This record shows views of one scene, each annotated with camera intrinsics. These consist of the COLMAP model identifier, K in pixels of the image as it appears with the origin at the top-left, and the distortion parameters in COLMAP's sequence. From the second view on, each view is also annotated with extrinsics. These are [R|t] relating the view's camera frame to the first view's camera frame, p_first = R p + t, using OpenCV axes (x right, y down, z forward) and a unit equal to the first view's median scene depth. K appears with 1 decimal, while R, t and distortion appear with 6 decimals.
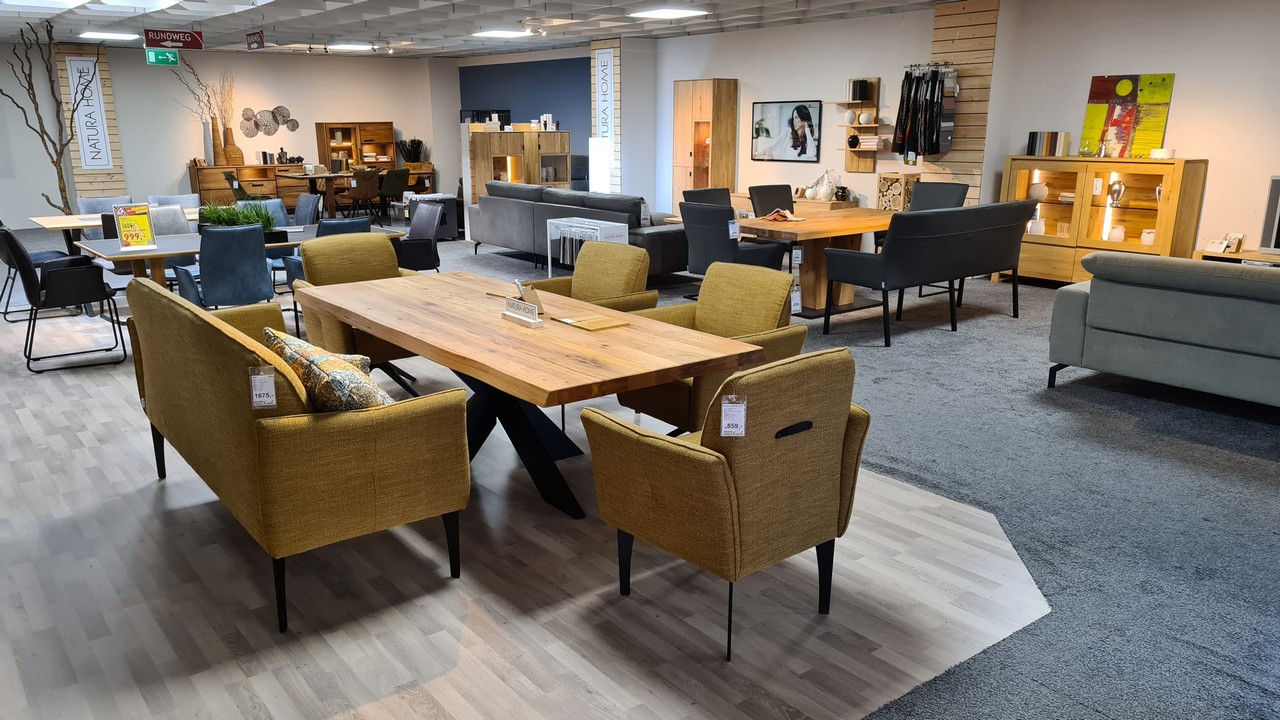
lens RADIAL K [[954.1, 0, 638.9], [0, 954.1, 362.7], [0, 0, 1]] dist [0.004124, 0.000392]
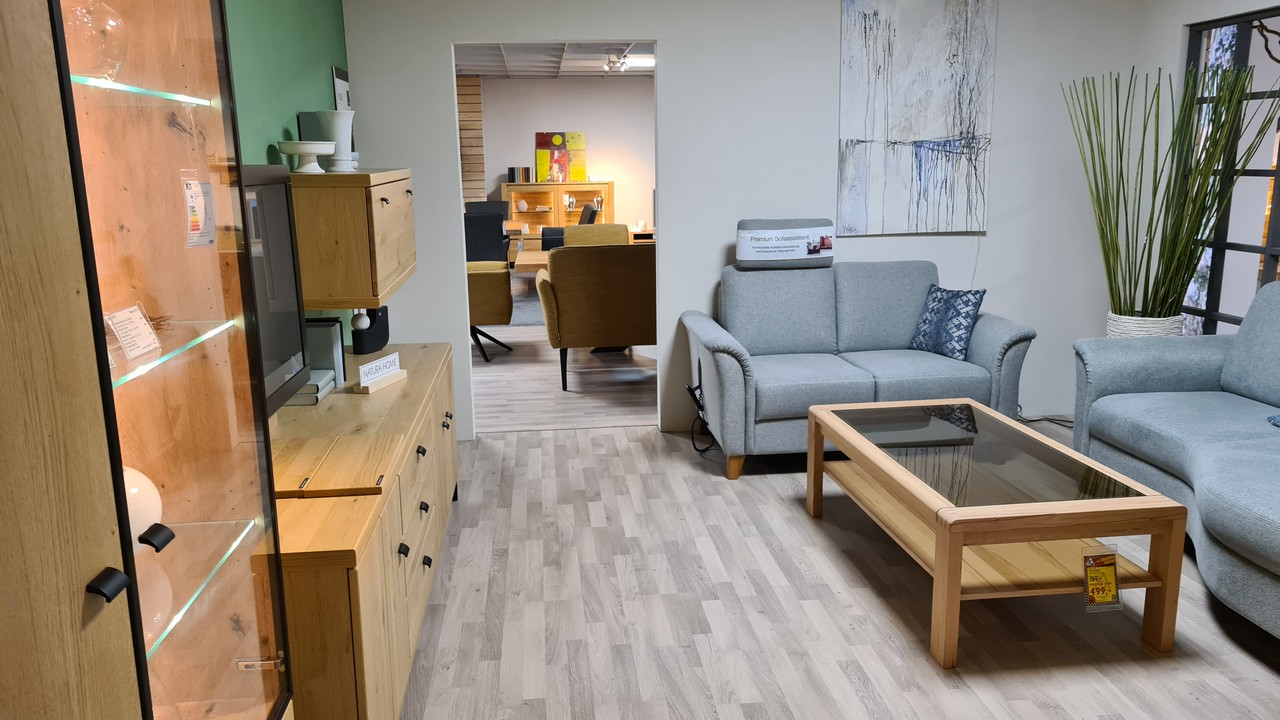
lens RADIAL K [[954.1, 0, 641.5], [0, 954.1, 358.3], [0, 0, 1]] dist [0.004124, 0.000392]
pose [[0.519635, -0.169517, 0.837403, -0.828044], [0.219185, 0.973768, 0.061111, 0.005604], [-0.825795, 0.151791, 0.543159, 0.058085]]
